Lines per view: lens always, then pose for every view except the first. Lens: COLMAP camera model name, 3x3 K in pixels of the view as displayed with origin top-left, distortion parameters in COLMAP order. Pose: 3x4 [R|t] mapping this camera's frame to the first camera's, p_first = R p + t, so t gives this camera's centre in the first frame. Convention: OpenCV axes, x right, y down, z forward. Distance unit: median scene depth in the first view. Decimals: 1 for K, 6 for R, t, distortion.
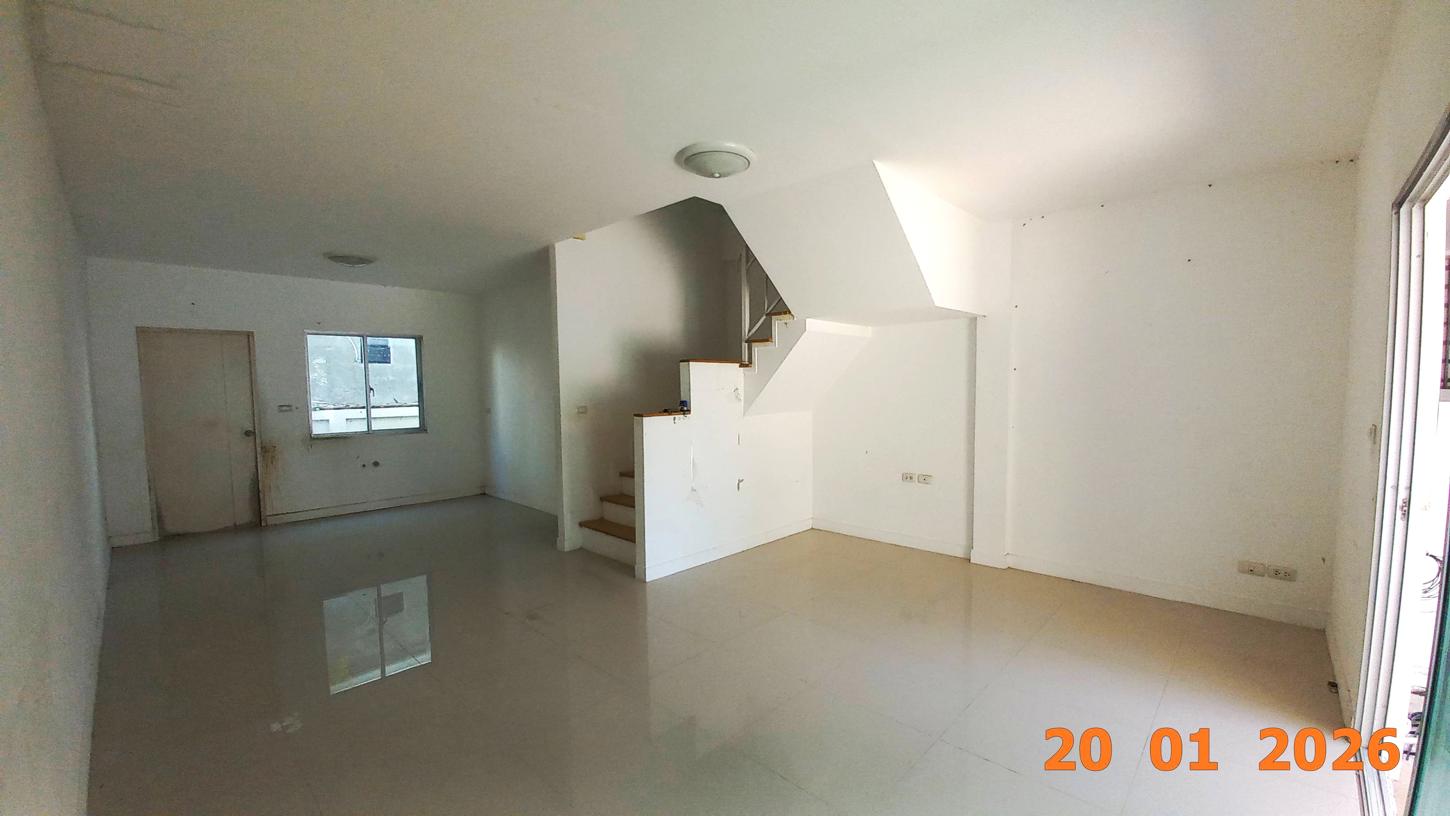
lens RADIAL K [[528.9, 0, 725.0], [0, 528.9, 408.0], [0, 0, 1]] dist [-0.000235, -0.000075]
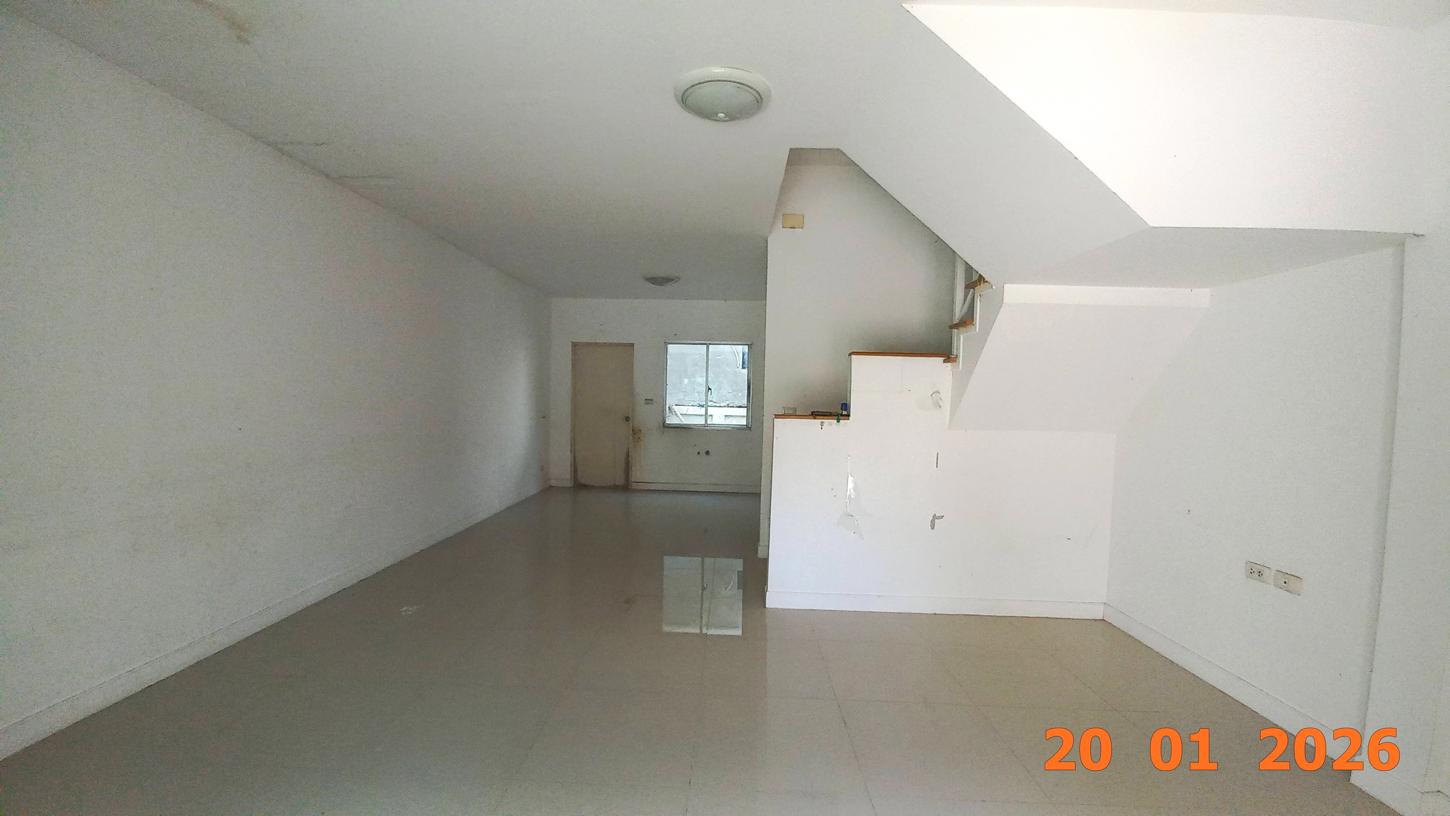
lens RADIAL K [[549.9, 0, 724.3], [0, 549.9, 417.1], [0, 0, 1]] dist [-0.000037, -0.000157]
pose [[0.700952, 0.057708, -0.710870, 0.290009], [-0.065130, 0.997736, 0.016774, 0.004223], [0.710229, 0.034541, 0.703123, 0.199844]]
